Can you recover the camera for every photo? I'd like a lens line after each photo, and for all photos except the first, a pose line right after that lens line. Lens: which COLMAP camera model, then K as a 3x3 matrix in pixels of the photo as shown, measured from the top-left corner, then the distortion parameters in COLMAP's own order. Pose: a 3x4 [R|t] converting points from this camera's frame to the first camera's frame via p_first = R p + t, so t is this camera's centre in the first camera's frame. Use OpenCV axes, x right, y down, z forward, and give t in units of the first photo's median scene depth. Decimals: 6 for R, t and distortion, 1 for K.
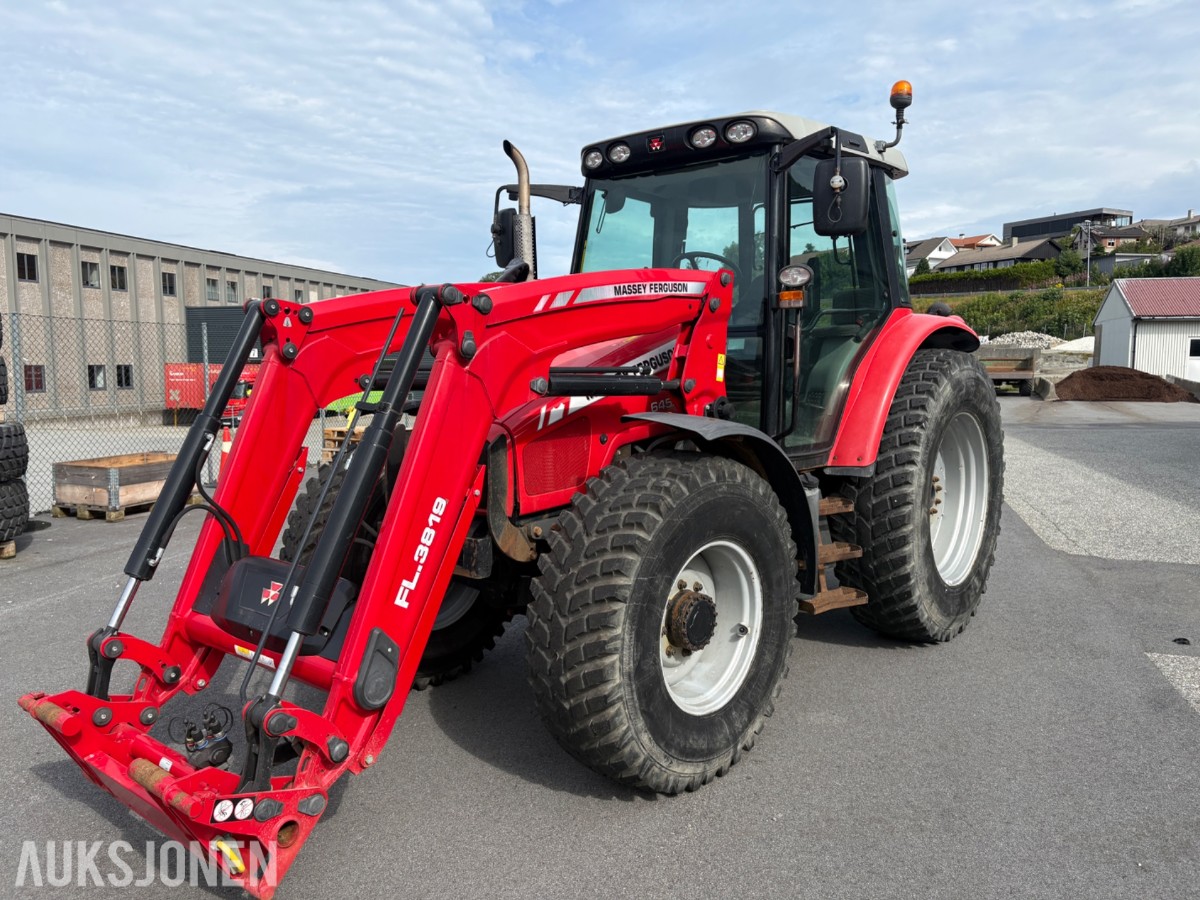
lens RADIAL K [[907.5, 0, 591.9], [0, 907.5, 457.5], [0, 0, 1]] dist [0.039884, -0.034420]
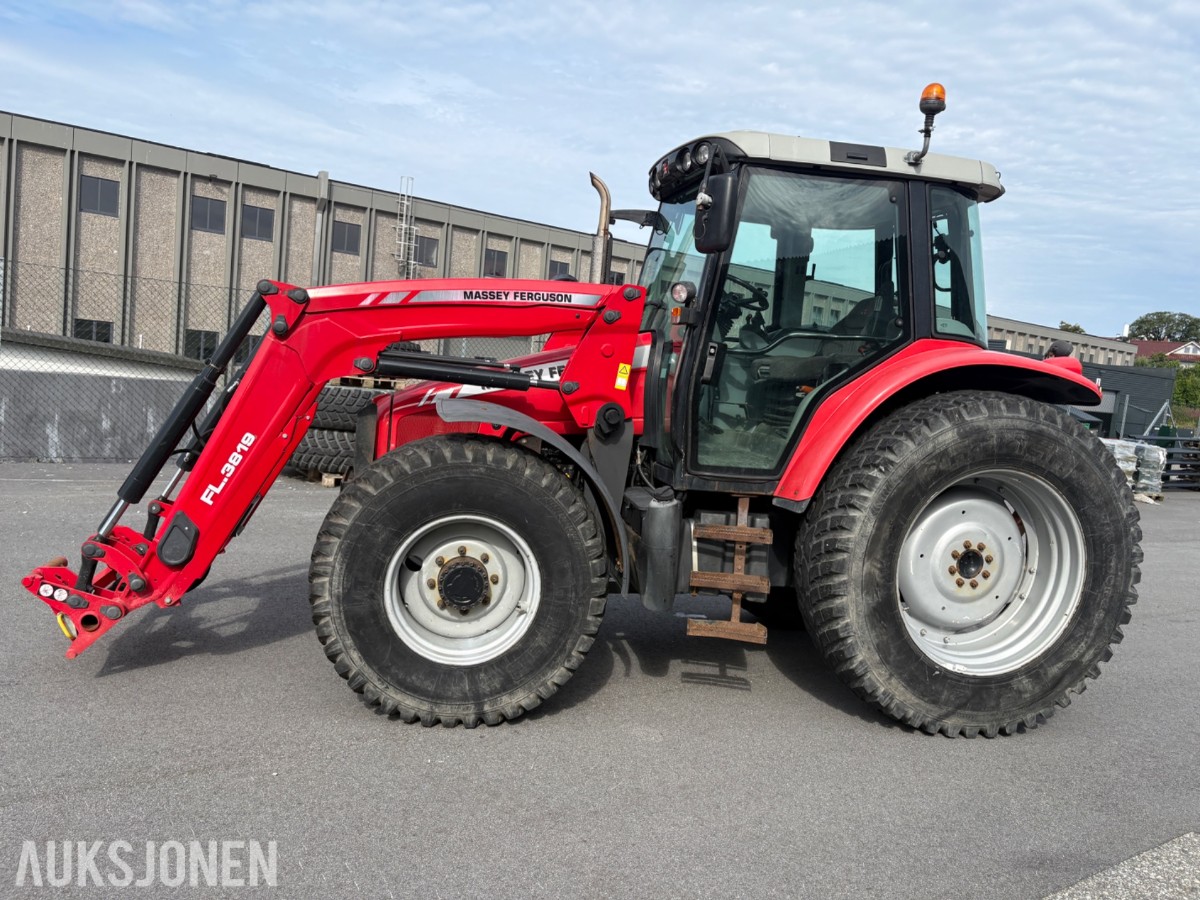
lens RADIAL K [[907.0, 0, 597.4], [0, 907.0, 446.8], [0, 0, 1]] dist [0.027093, -0.008898]
pose [[0.788338, 0.133003, -0.600694, 0.791306], [-0.159666, 0.987130, 0.009023, -0.023490], [0.594163, 0.088797, 0.799428, 0.152695]]
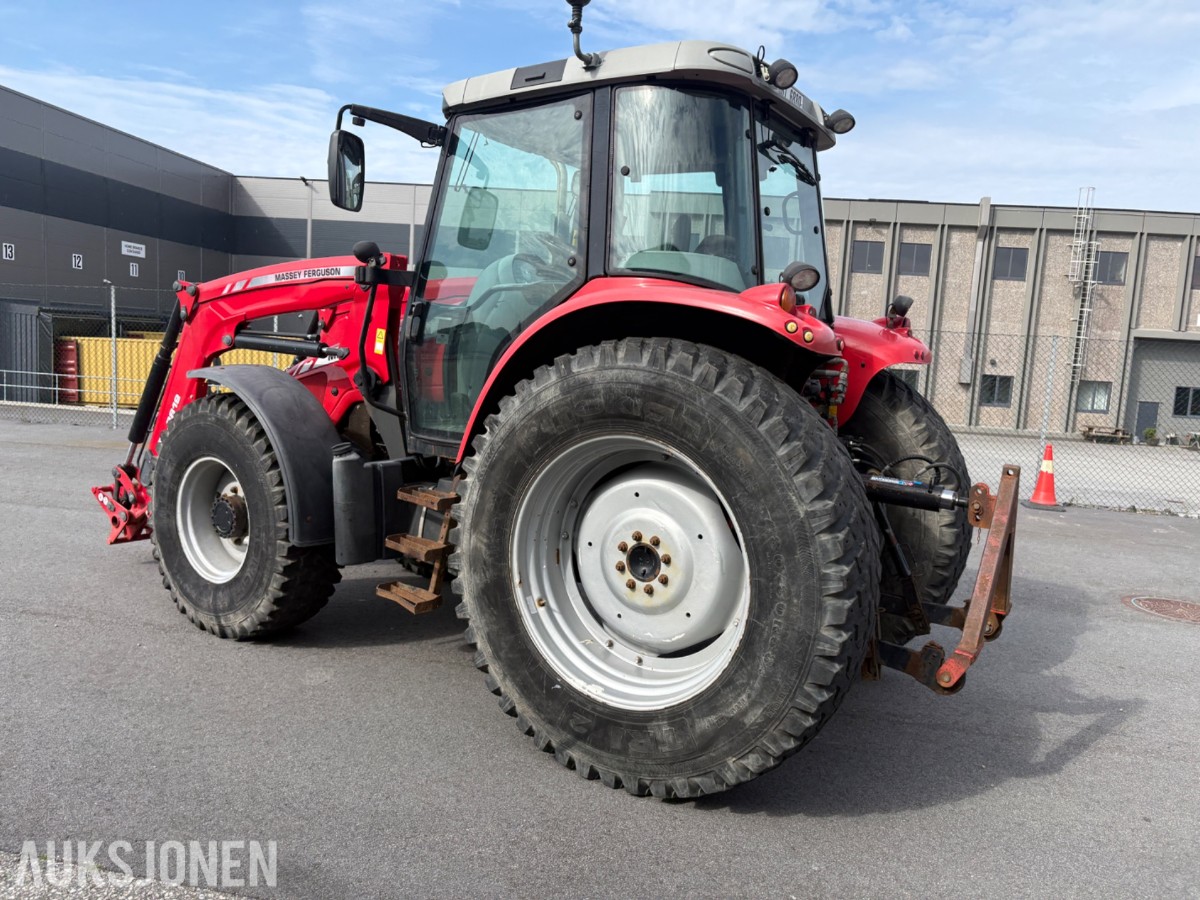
lens RADIAL K [[910.0, 0, 592.8], [0, 910.0, 445.2], [0, 0, 1]] dist [0.056541, -0.054308]
pose [[0.132222, 0.117899, -0.984184, 1.332131], [-0.166497, 0.981435, 0.095201, -0.128783], [0.977137, 0.151276, 0.149397, 1.146061]]
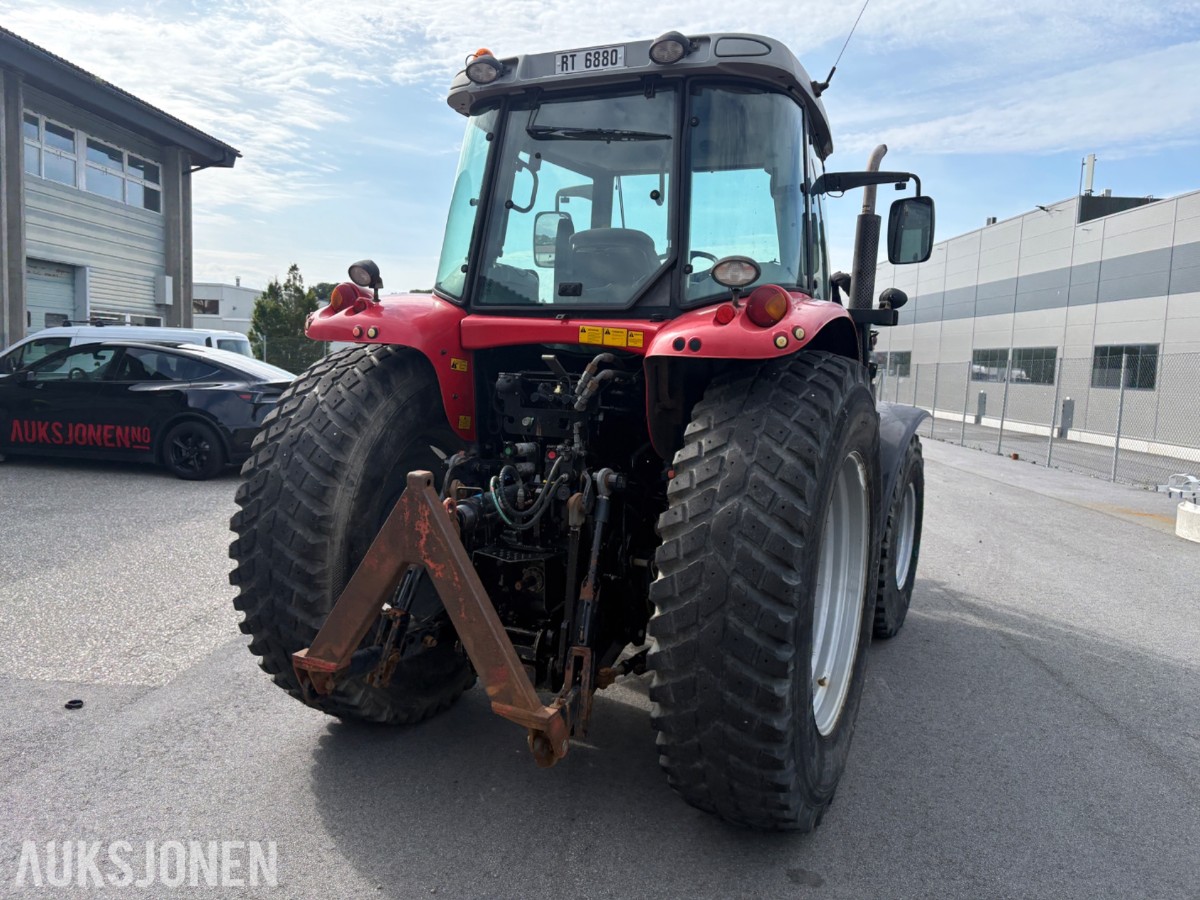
lens RADIAL K [[908.0, 0, 591.3], [0, 908.0, 449.9], [0, 0, 1]] dist [0.049702, -0.035934]
pose [[-0.970050, -0.010171, -0.242691, 0.540283], [-0.060512, 0.977742, 0.200895, -0.253192], [0.235246, 0.209564, -0.949074, 2.358562]]
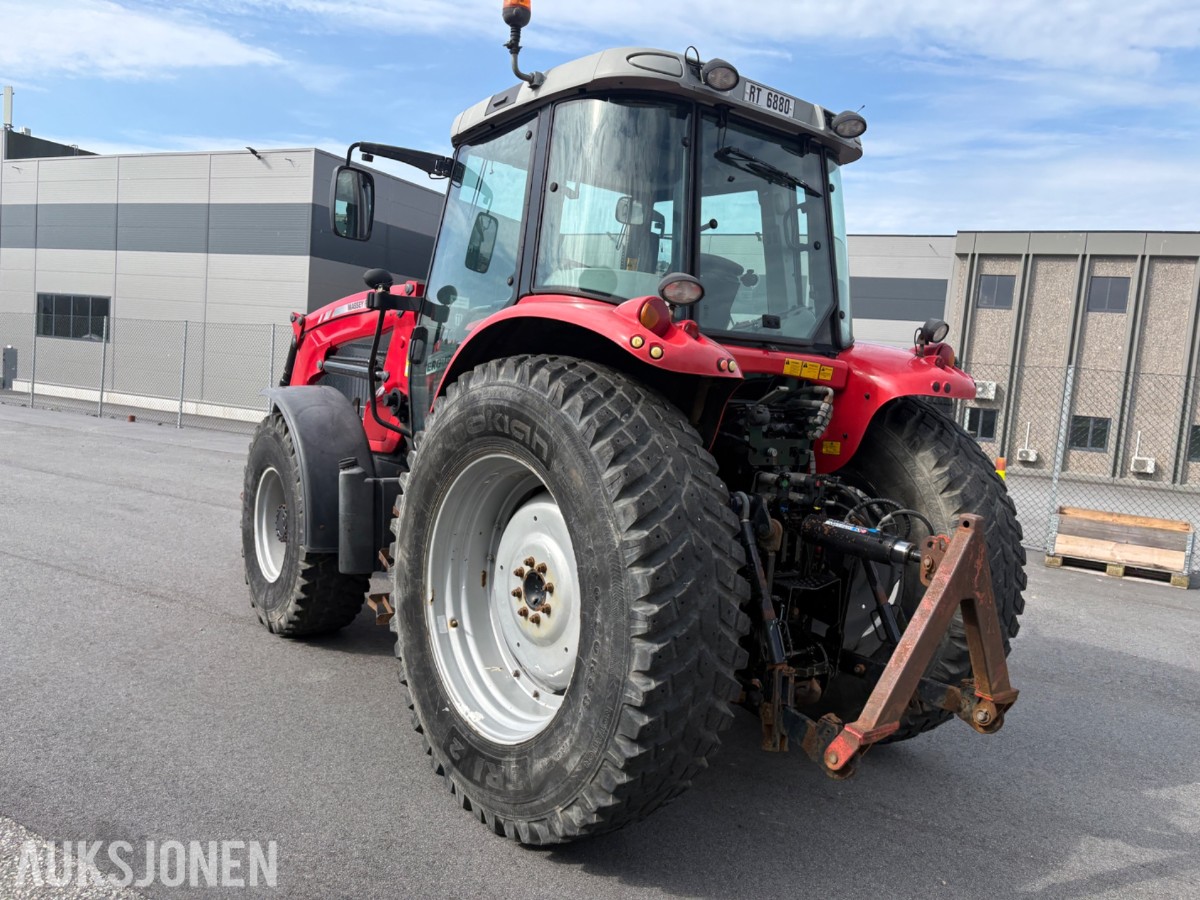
lens RADIAL K [[910.2, 0, 589.4], [0, 910.2, 452.3], [0, 0, 1]] dist [0.060966, -0.065641]
pose [[-0.207294, 0.071962, -0.975628, 1.286954], [-0.182820, 0.976872, 0.110898, -0.167927], [0.961044, 0.201353, -0.189344, 1.520498]]
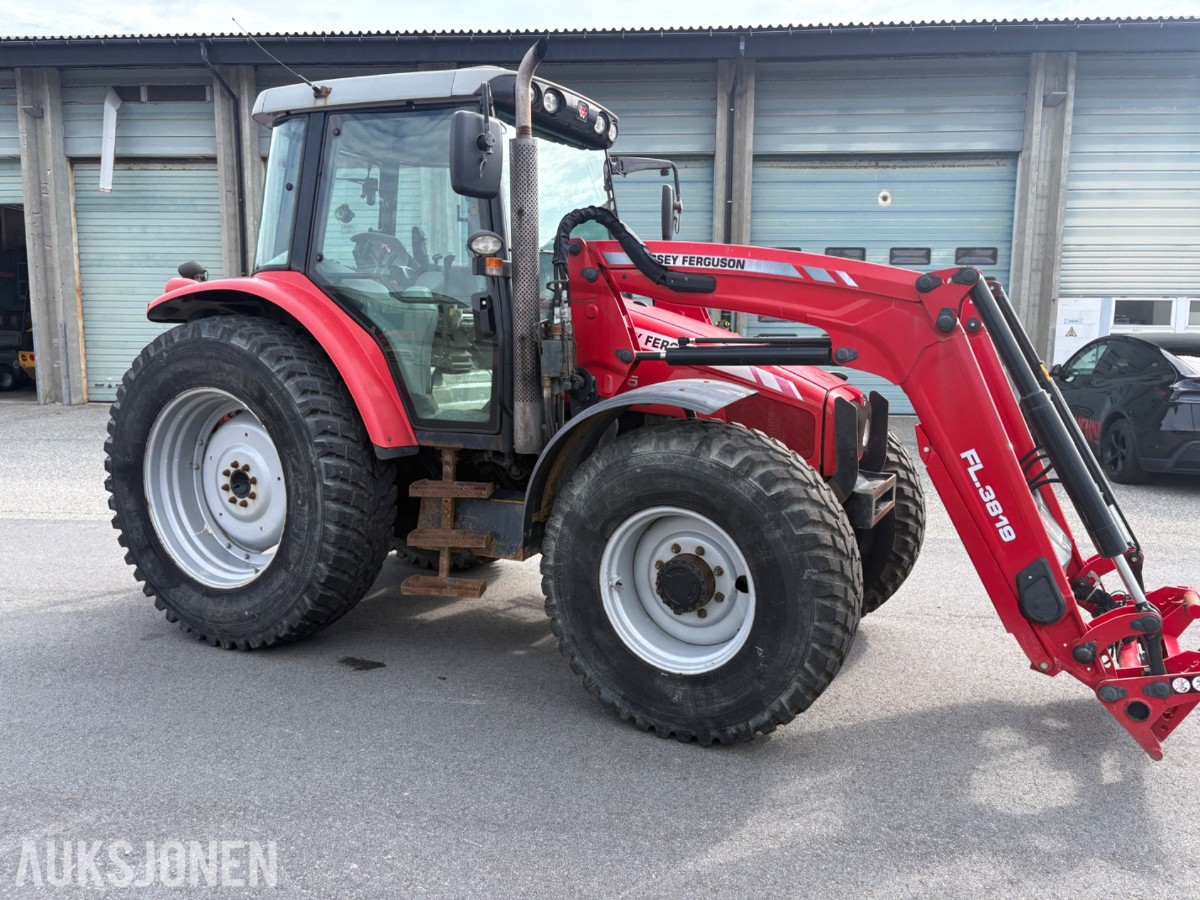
lens RADIAL K [[907.0, 0, 597.4], [0, 907.0, 446.8], [0, 0, 1]] dist [0.027093, -0.008898]
pose [[-0.220197, -0.124137, 0.967524, -1.077113], [0.095857, 0.984315, 0.148107, -0.149930], [-0.970734, 0.125357, -0.204844, 1.415215]]
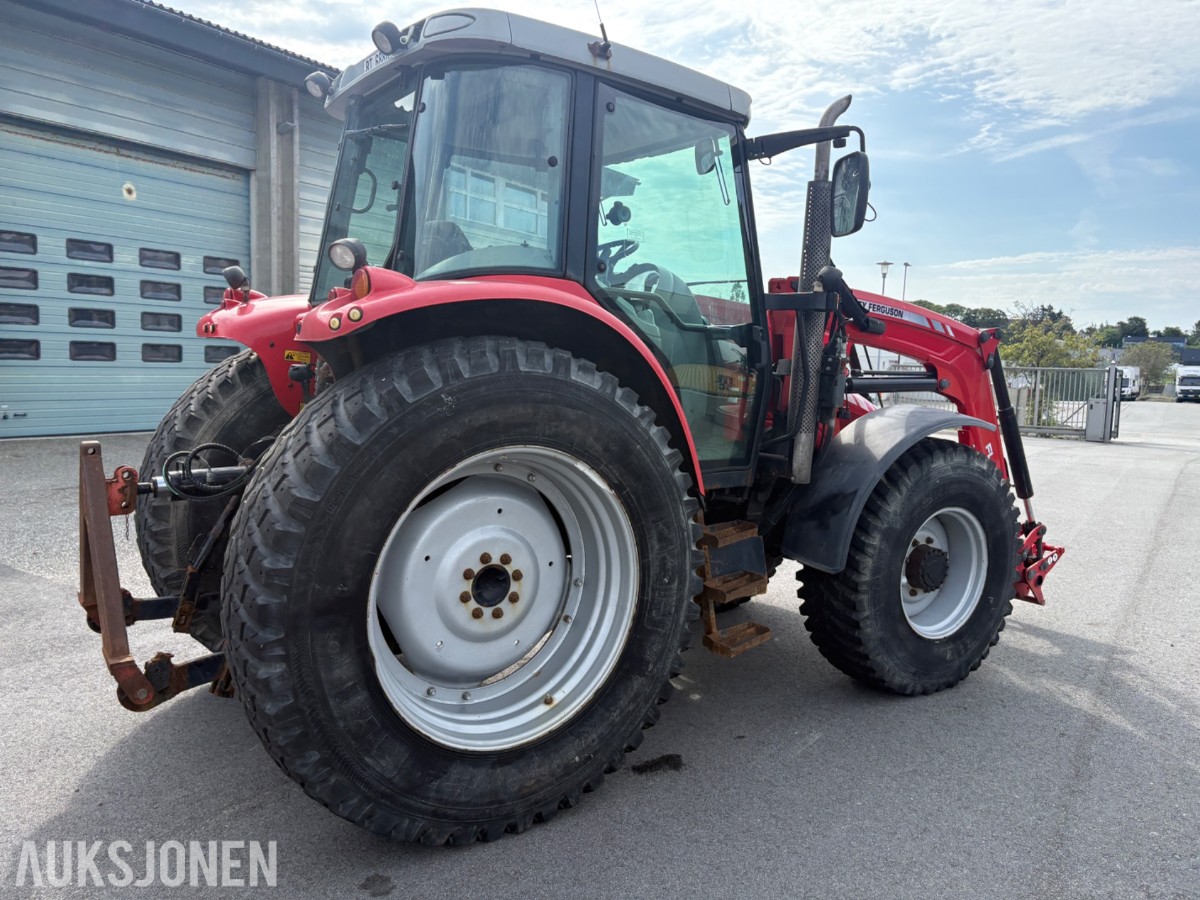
lens RADIAL K [[908.0, 0, 591.3], [0, 908.0, 449.9], [0, 0, 1]] dist [0.049702, -0.035934]
pose [[-0.961728, -0.056854, 0.268043, -0.135607], [-0.001525, 0.979332, 0.202251, -0.248419], [-0.274002, 0.194102, -0.941938, 2.322978]]
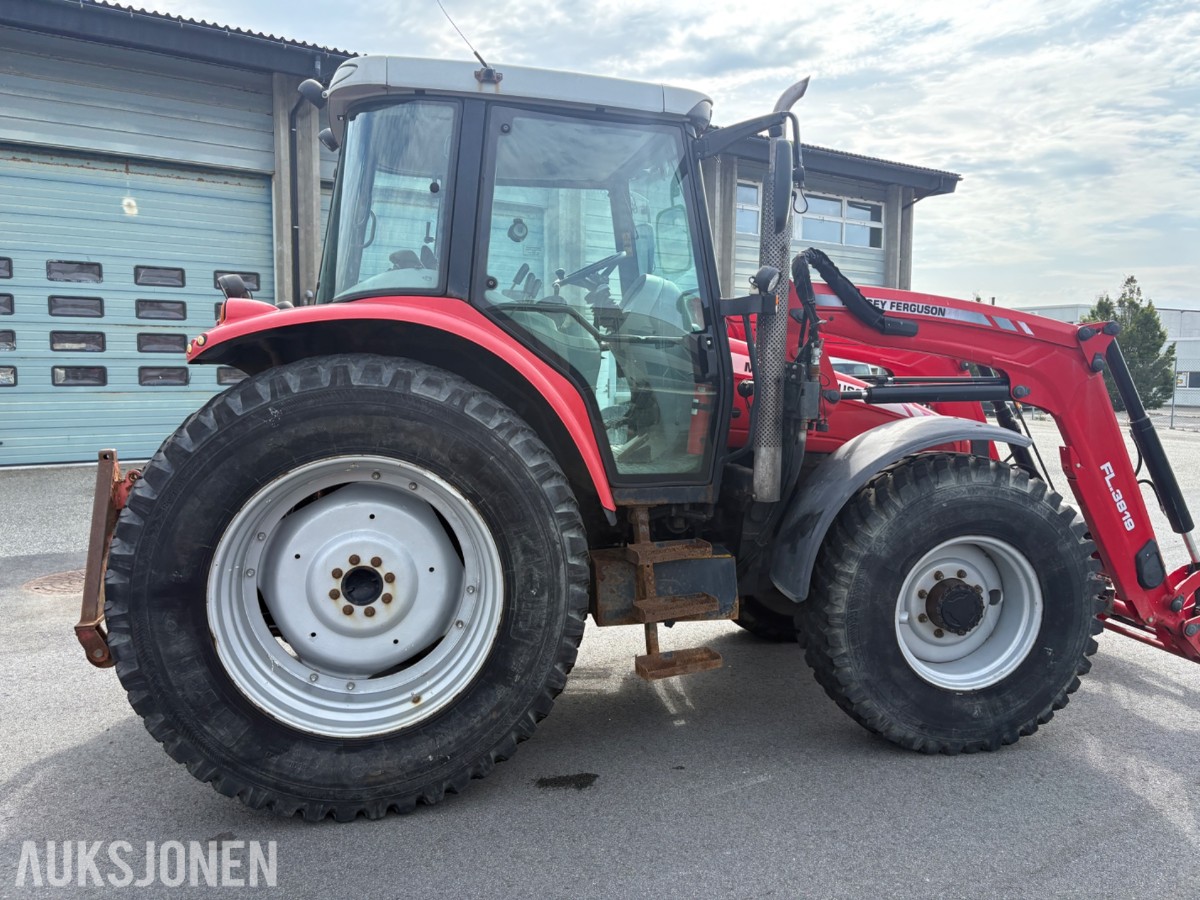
lens RADIAL K [[908.6, 0, 591.6], [0, 908.6, 445.3], [0, 0, 1]] dist [0.033057, -0.027938]
pose [[-0.779715, -0.056235, 0.623605, -0.536694], [0.062699, 0.983940, 0.167123, -0.230631], [-0.622988, 0.169407, -0.763667, 2.120776]]
